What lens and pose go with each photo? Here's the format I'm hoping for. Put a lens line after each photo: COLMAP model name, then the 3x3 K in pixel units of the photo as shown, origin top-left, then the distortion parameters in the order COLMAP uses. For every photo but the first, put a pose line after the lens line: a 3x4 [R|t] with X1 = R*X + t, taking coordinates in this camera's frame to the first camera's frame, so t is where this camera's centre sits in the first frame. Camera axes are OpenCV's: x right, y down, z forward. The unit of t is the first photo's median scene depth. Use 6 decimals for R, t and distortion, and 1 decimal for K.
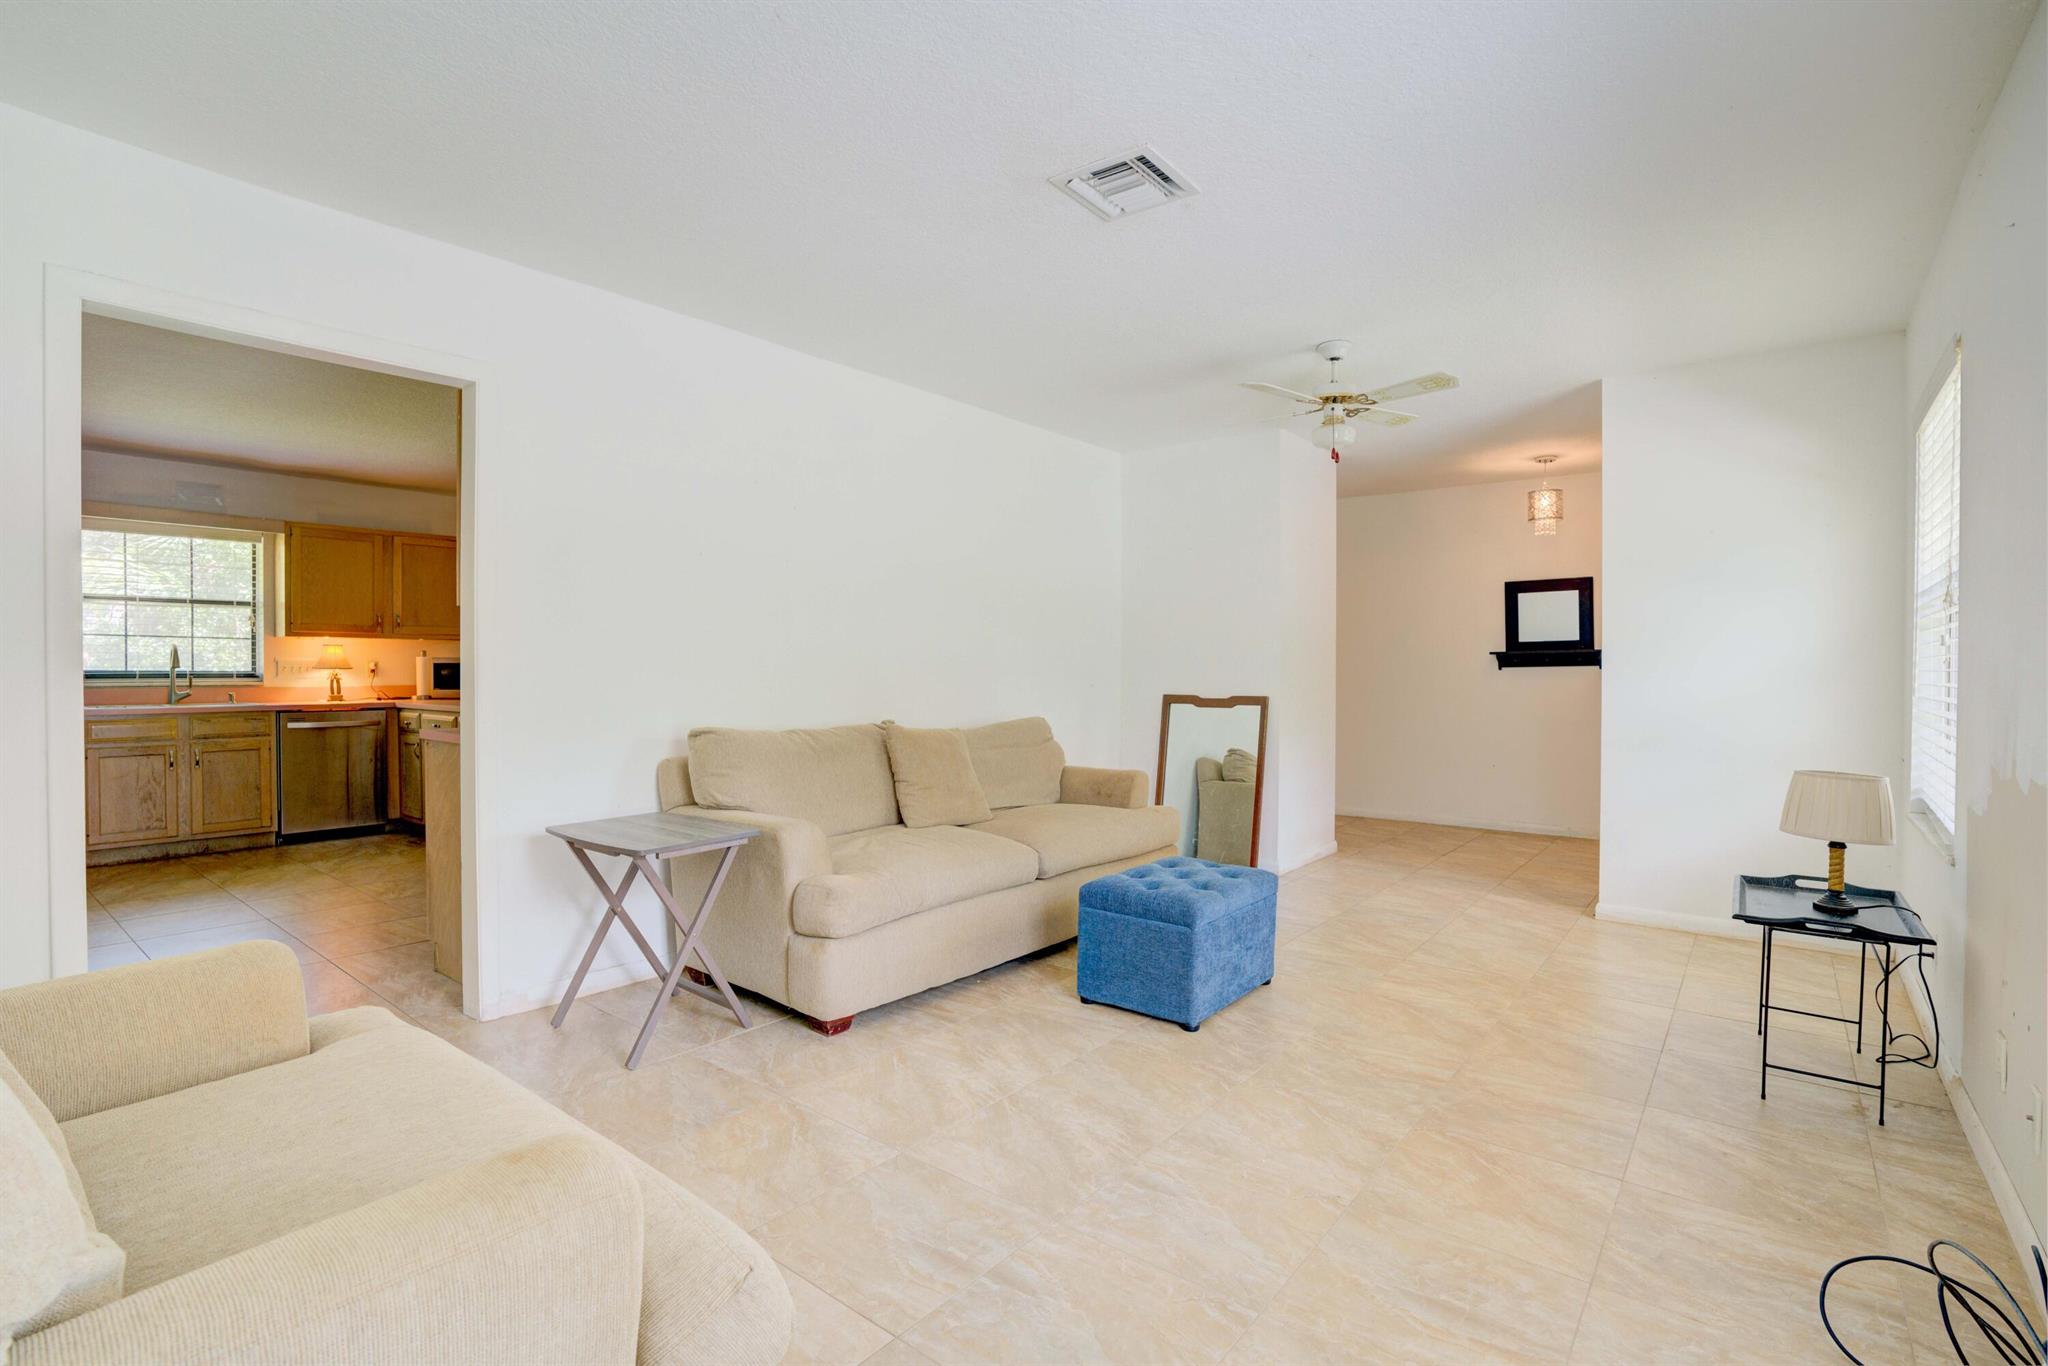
lens RADIAL K [[963.1, 0, 1017.4], [0, 963.1, 690.9], [0, 0, 1]] dist [-0.066066, 0.028497]
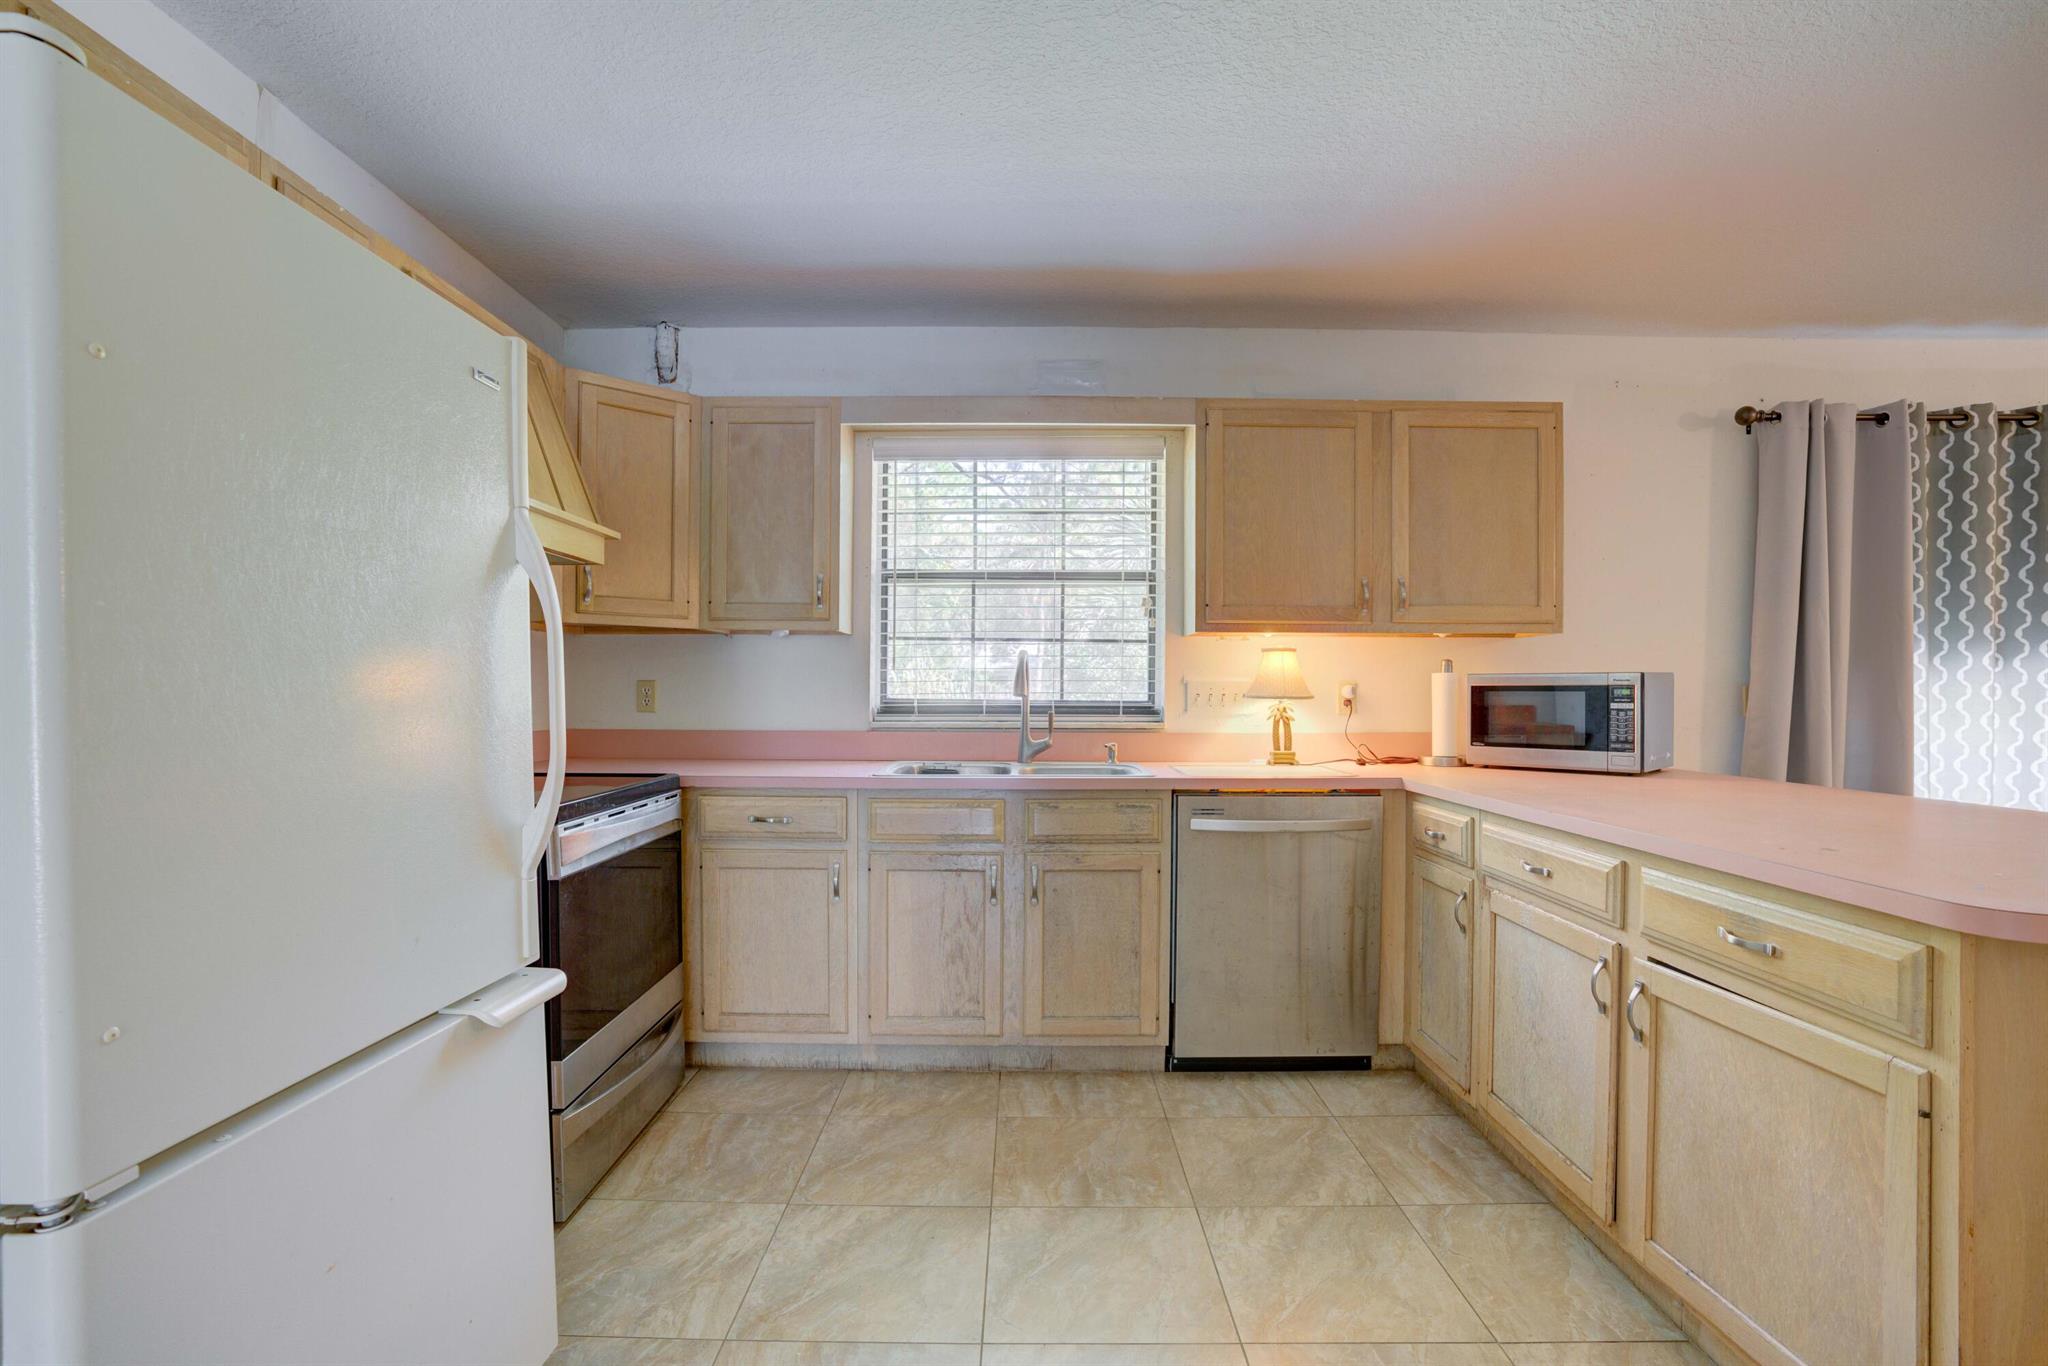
lens RADIAL K [[932.7, 0, 1024.0], [0, 932.7, 683.0], [0, 0, 1]] dist [-0.073063, 0.026925]
pose [[0.625091, -0.003755, -0.780543, -0.456814], [-0.019796, 0.999591, -0.020662, -0.019949], [0.780301, 0.028367, 0.624761, 0.622630]]
